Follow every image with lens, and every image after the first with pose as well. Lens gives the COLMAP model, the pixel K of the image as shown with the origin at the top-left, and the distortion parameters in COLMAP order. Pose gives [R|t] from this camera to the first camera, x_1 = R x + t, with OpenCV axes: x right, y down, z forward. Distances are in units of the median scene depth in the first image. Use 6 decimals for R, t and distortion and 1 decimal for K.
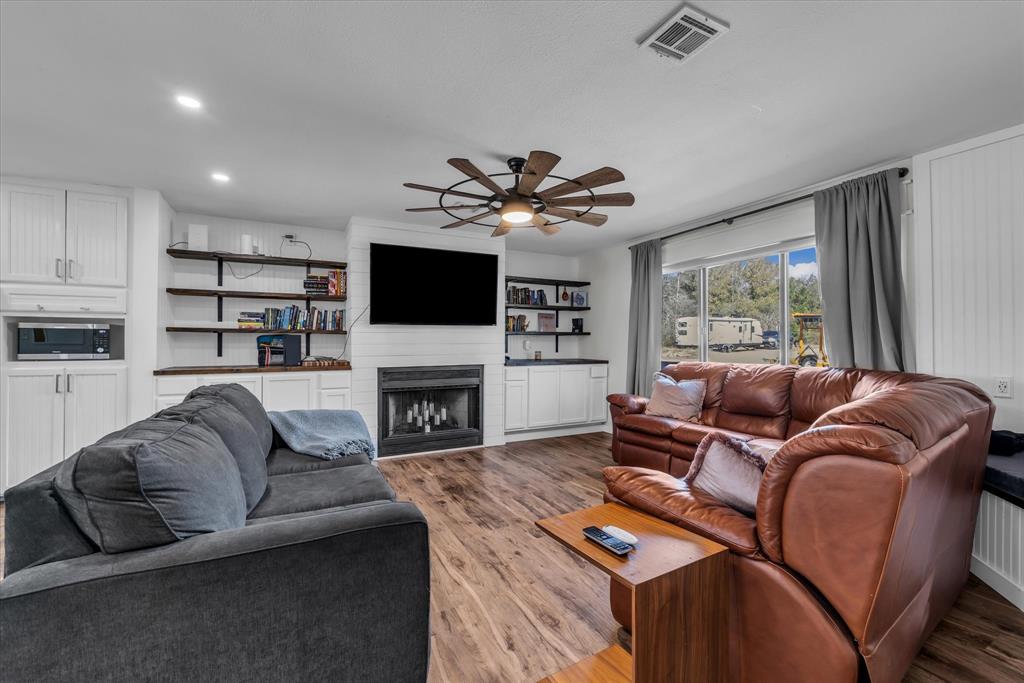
lens RADIAL K [[426.3, 0, 506.9], [0, 426.3, 338.6], [0, 0, 1]] dist [-0.000952, -0.000205]
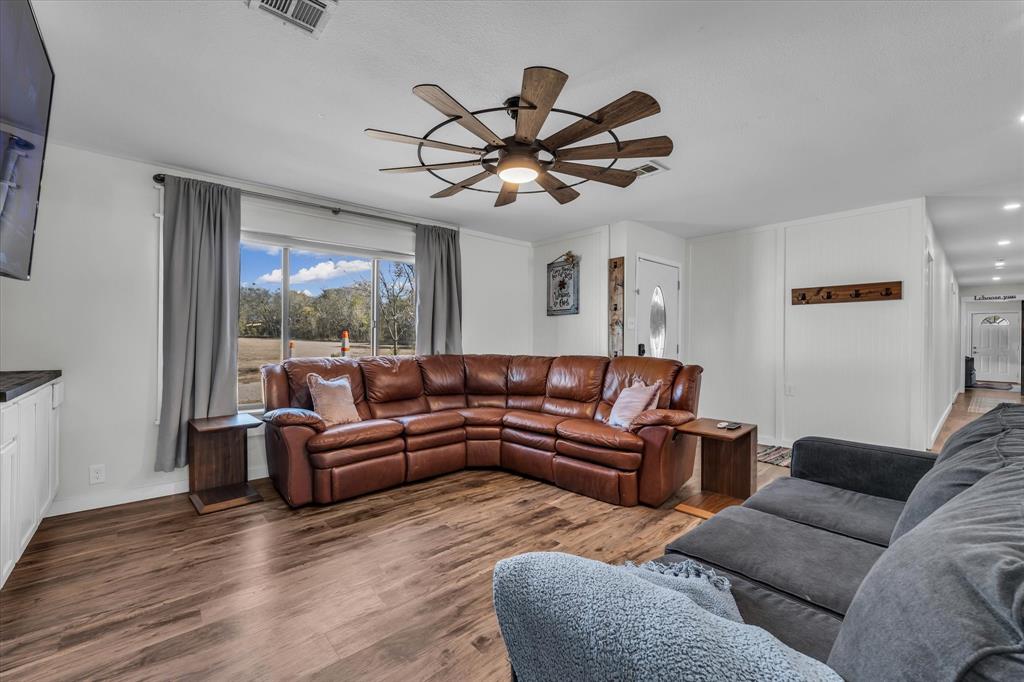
lens RADIAL K [[422.8, 0, 510.7], [0, 422.8, 340.9], [0, 0, 1]] dist [-0.009500, -0.000114]
pose [[-0.250936, -0.008976, 0.967962, -0.653327], [-0.014293, 0.999882, 0.005566, 0.010156], [-0.967898, -0.012439, -0.251035, 1.089509]]
